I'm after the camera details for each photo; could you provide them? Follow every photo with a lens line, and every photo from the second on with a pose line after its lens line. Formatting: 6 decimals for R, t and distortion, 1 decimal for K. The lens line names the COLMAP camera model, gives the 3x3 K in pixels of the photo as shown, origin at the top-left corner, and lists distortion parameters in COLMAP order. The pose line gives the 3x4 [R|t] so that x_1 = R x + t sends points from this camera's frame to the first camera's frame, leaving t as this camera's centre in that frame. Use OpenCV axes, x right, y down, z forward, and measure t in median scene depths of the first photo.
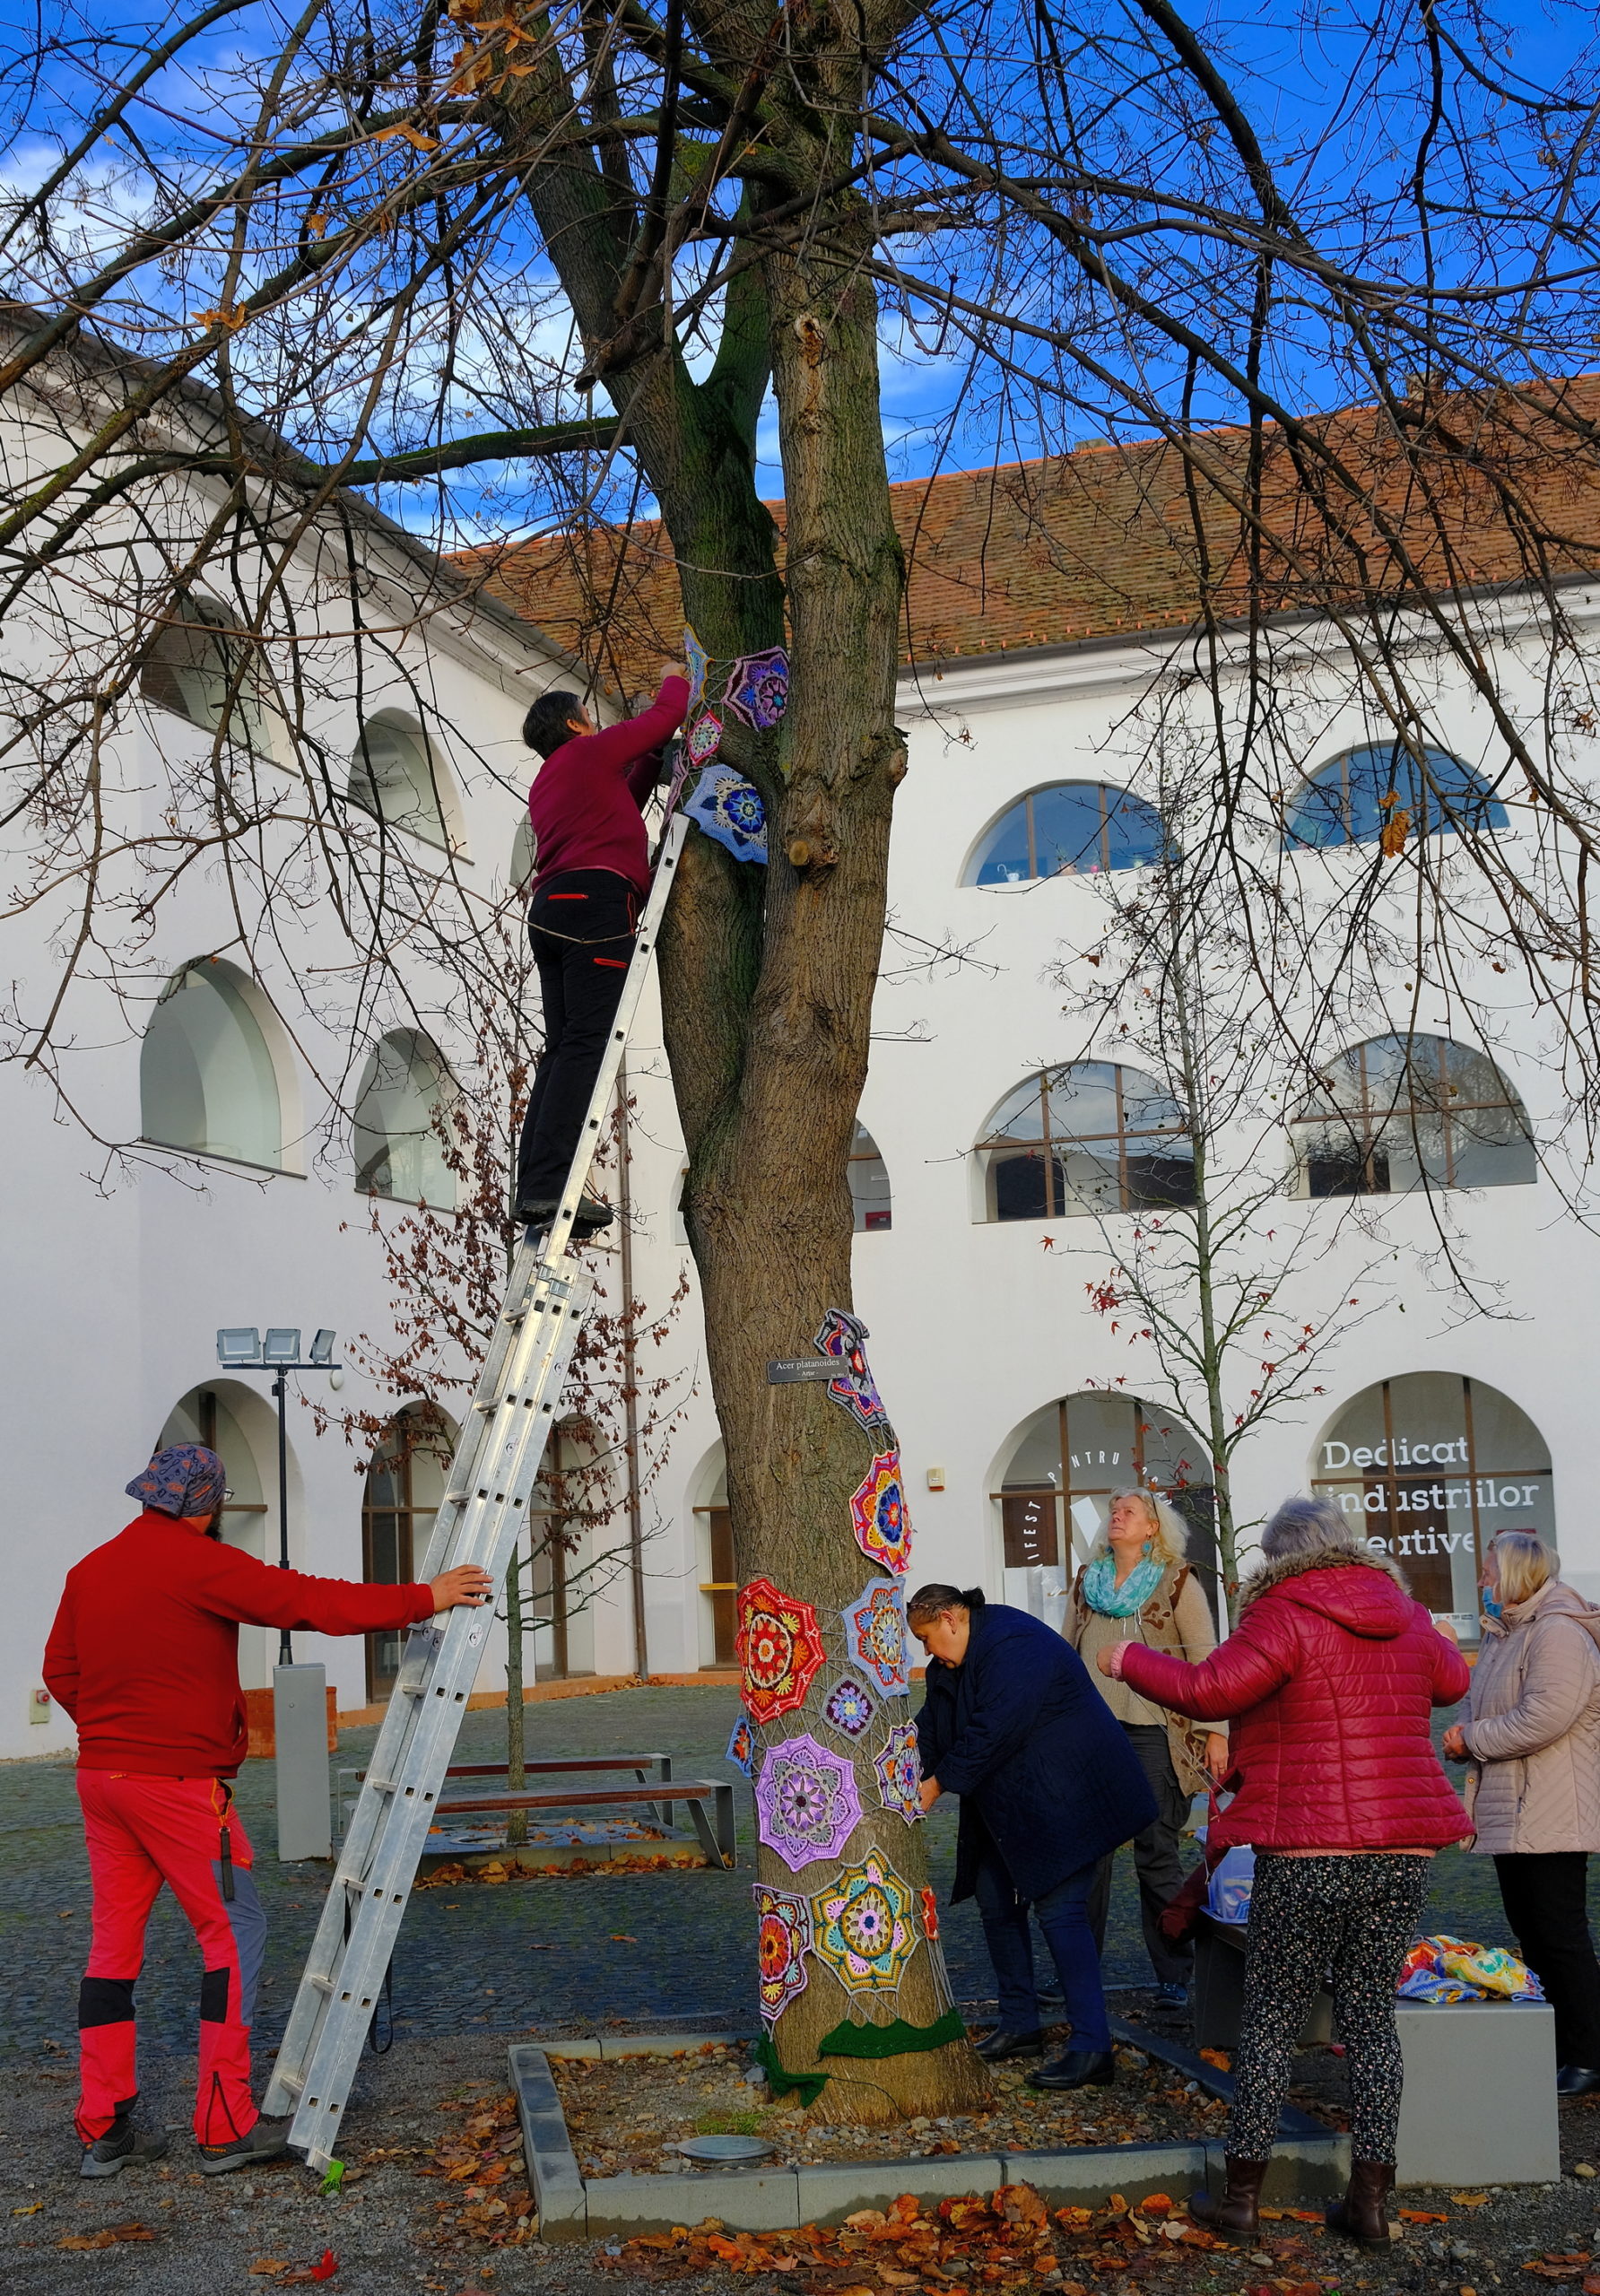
lens RADIAL K [[2818.2, 0, 797.7], [0, 2818.2, 1211.5], [0, 0, 1]] dist [0.005111, 0.000000]
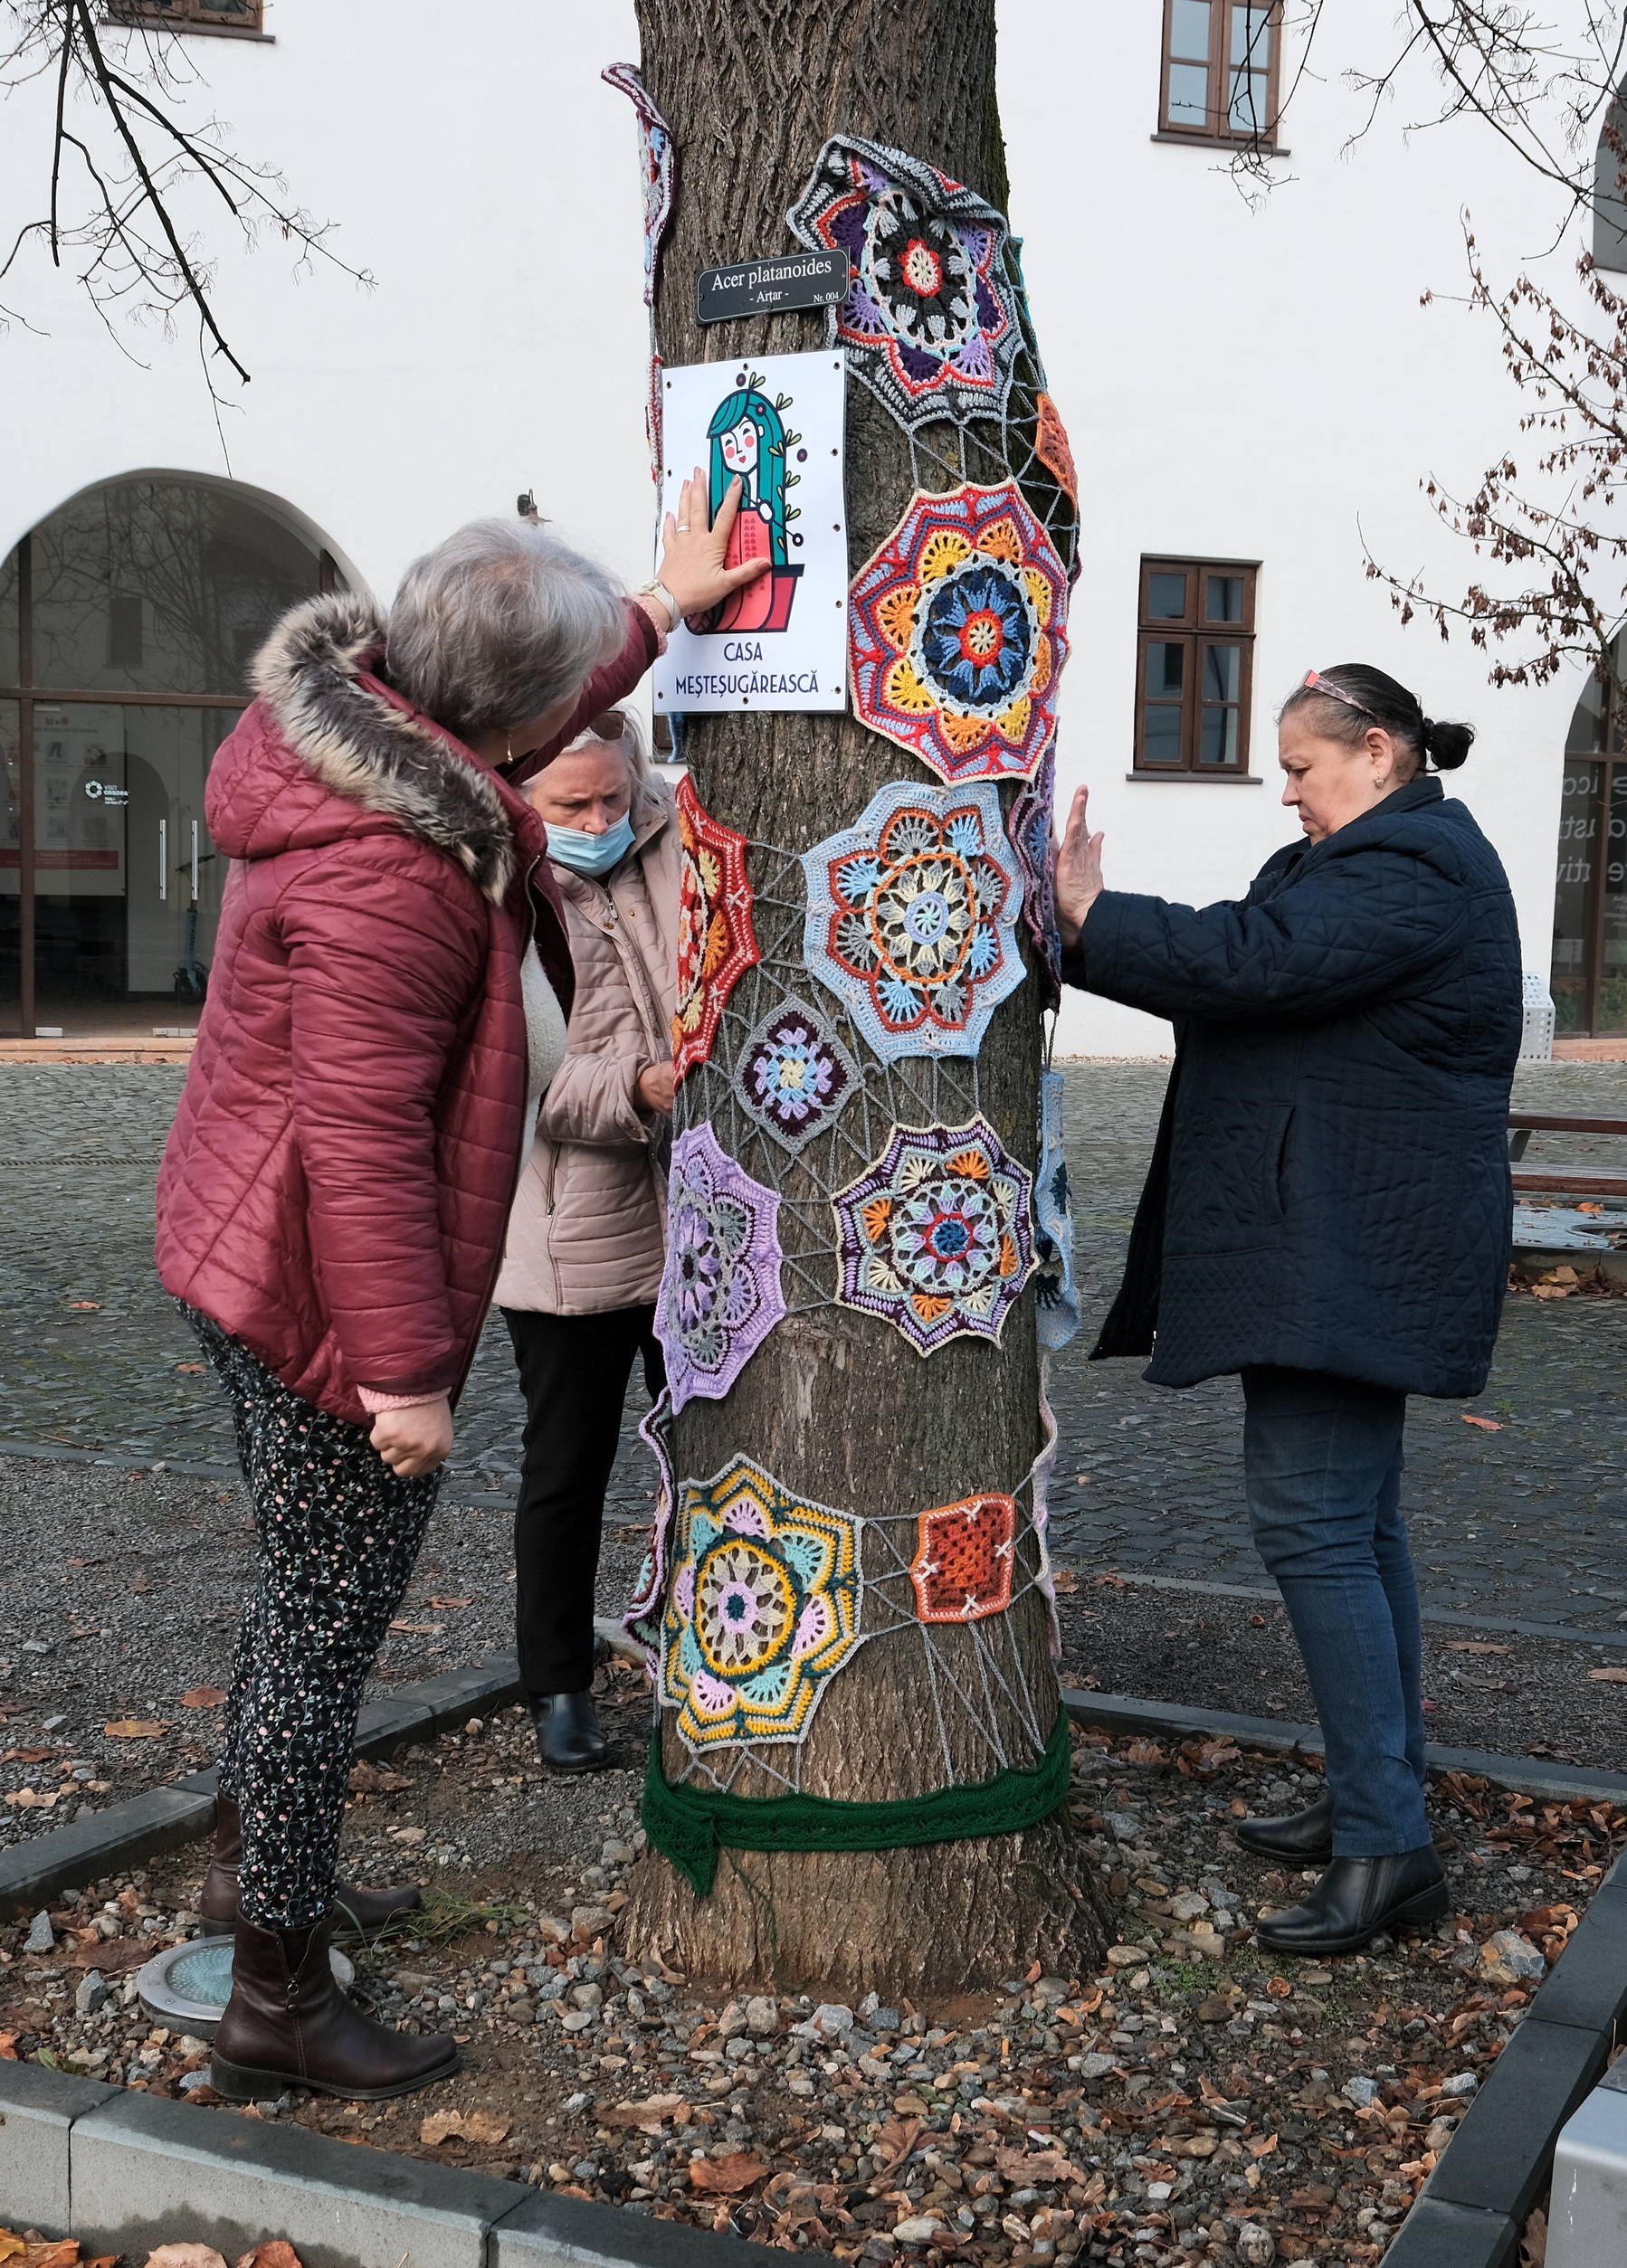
lens RADIAL K [[3032.9, 0, 837.2], [0, 3032.9, 1160.0], [0, 0, 1]] dist [0.013776, 0.000000]
pose [[0.816830, 0.111046, -0.566089, 0.145331], [0.018507, 0.975748, 0.218112, 0.042862], [0.576581, -0.188637, 0.794965, 0.310617]]
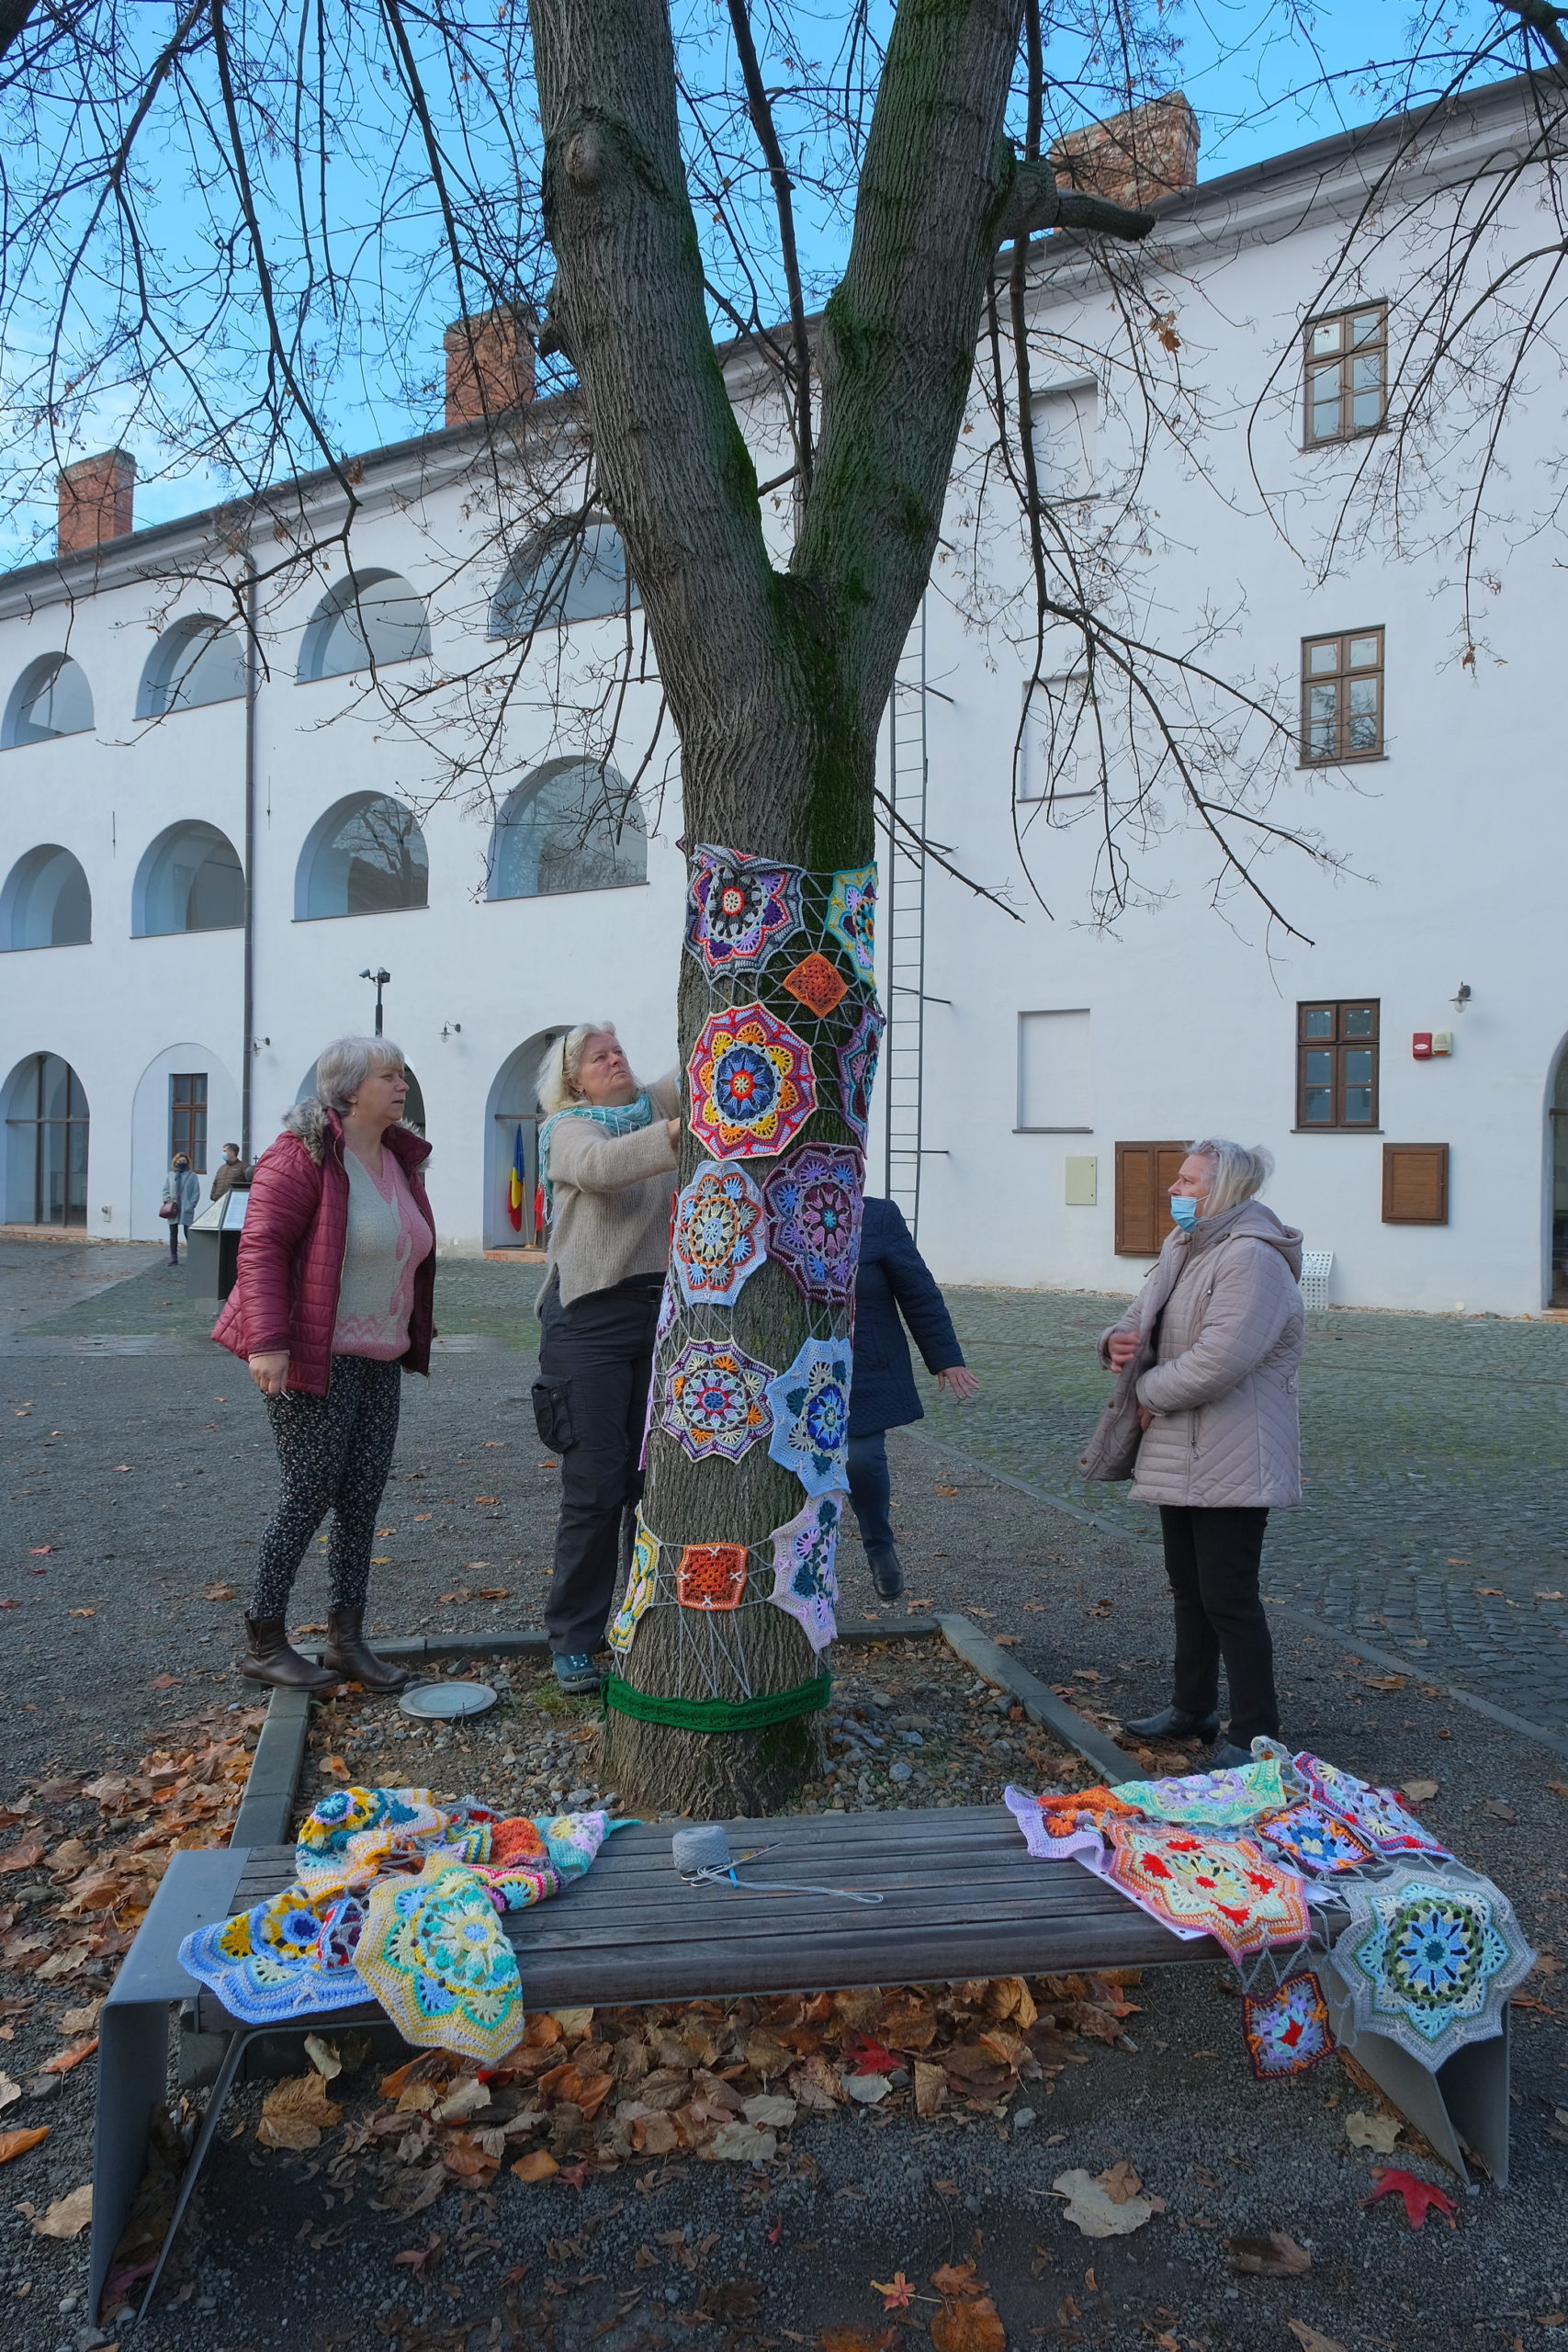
lens RADIAL K [[1612.3, 0, 776.0], [0, 1612.3, 1144.2], [0, 0, 1]] dist [-0.007957, 0.023472]
pose [[0.059013, 0.017833, -0.998098, 0.255006], [0.103391, 0.994354, 0.023880, 0.058365], [0.992889, -0.104604, 0.056836, 0.501439]]
